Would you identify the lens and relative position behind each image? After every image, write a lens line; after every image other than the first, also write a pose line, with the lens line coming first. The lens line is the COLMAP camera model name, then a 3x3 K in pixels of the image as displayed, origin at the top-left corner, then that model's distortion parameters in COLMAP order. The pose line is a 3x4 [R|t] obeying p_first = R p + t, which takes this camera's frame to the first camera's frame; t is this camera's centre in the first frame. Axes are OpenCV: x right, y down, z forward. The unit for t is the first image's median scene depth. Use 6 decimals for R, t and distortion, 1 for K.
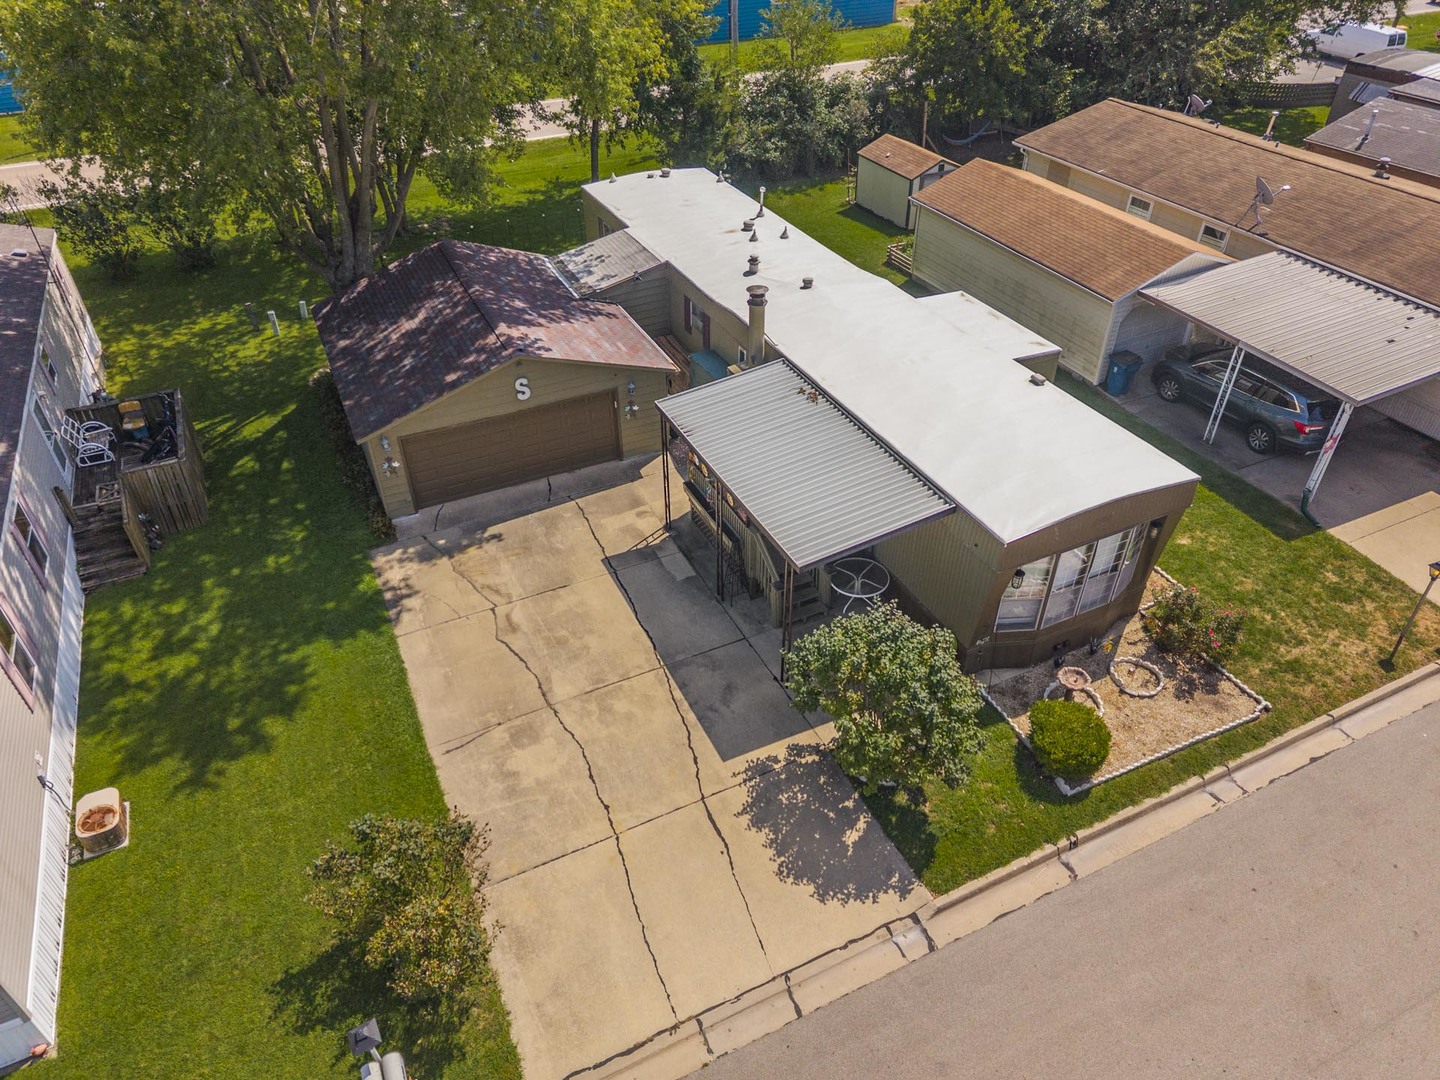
lens RADIAL K [[960.4, 0, 722.9], [0, 960.4, 544.6], [0, 0, 1]] dist [0.034491, -0.035042]
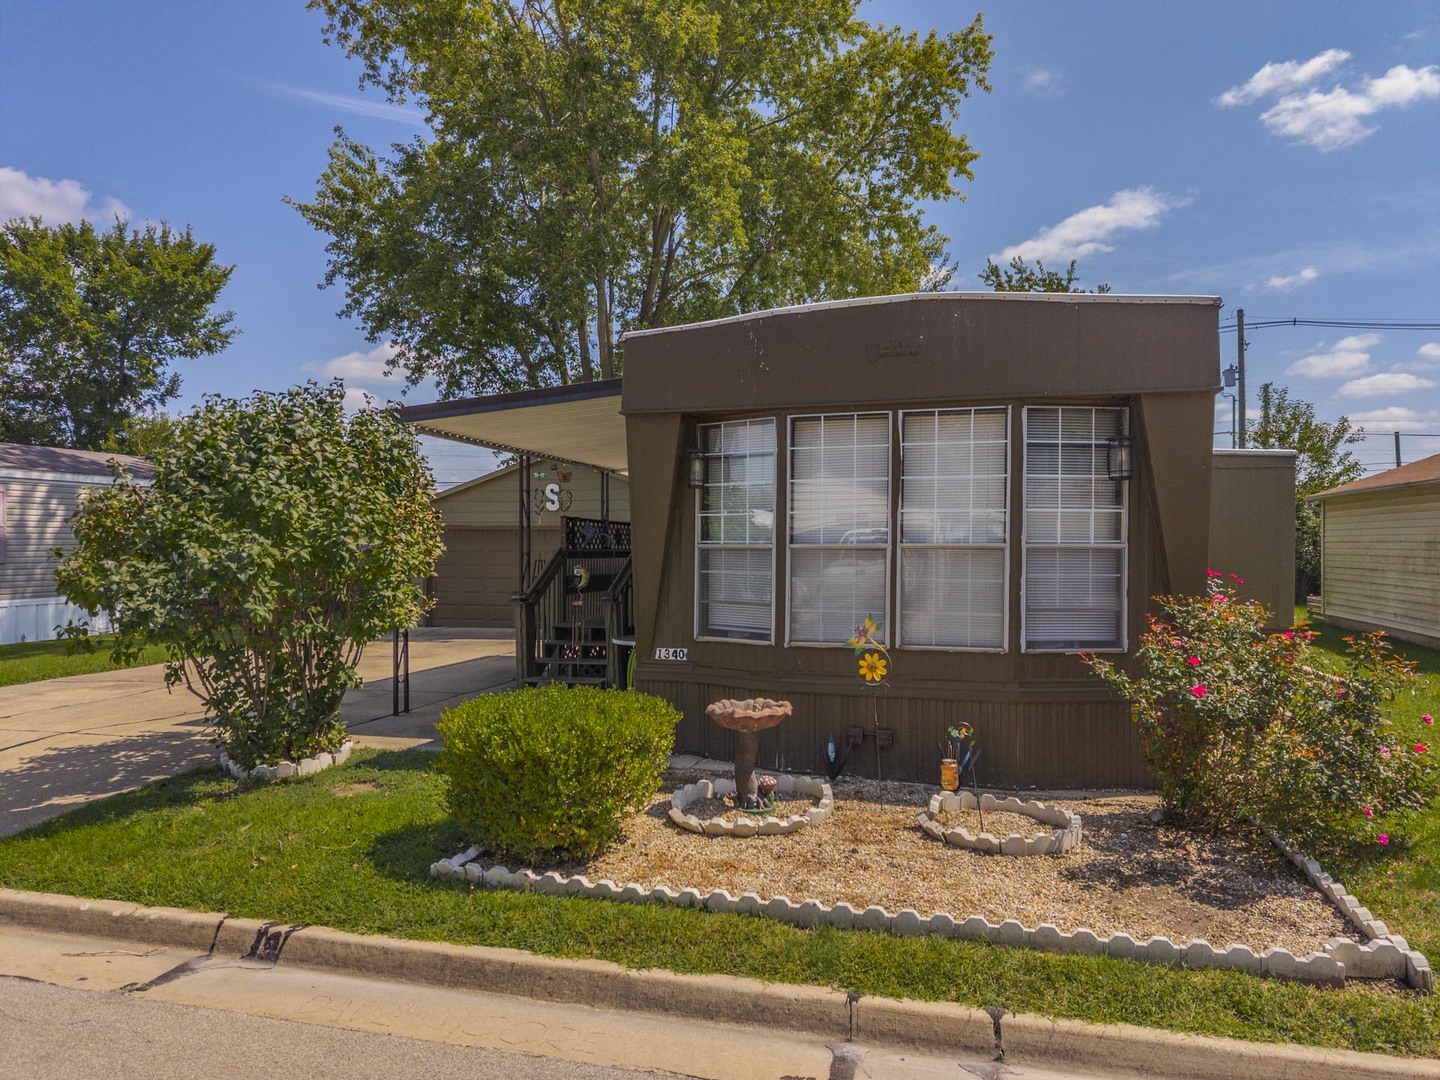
lens RADIAL K [[960.4, 0, 722.9], [0, 960.4, 544.6], [0, 0, 1]] dist [0.034491, -0.035042]
pose [[0.755527, 0.007534, -0.655075, 0.583232], [-0.408424, 0.787239, -0.462000, 0.257295], [0.512220, 0.616602, 0.597857, 0.715023]]
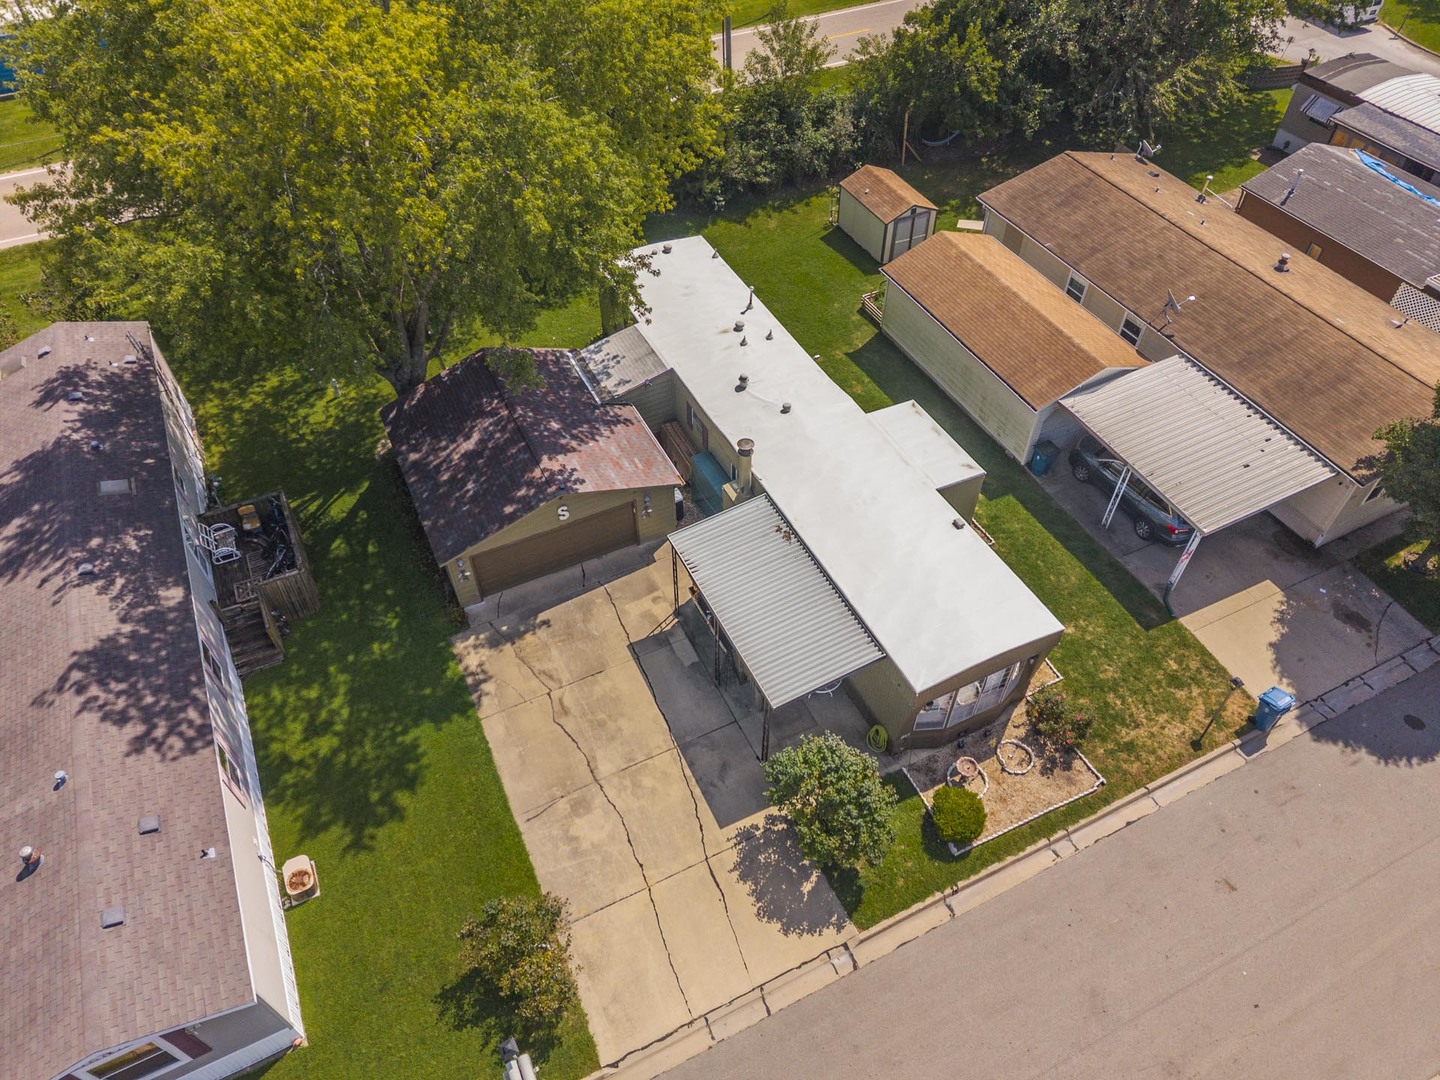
lens RADIAL K [[960.4, 0, 722.9], [0, 960.4, 544.6], [0, 0, 1]] dist [0.034491, -0.035042]
pose [[0.999975, -0.002681, 0.006587, -0.004037], [0.001501, 0.984921, 0.172997, -0.418027], [-0.006951, -0.172983, 0.984900, -0.328764]]
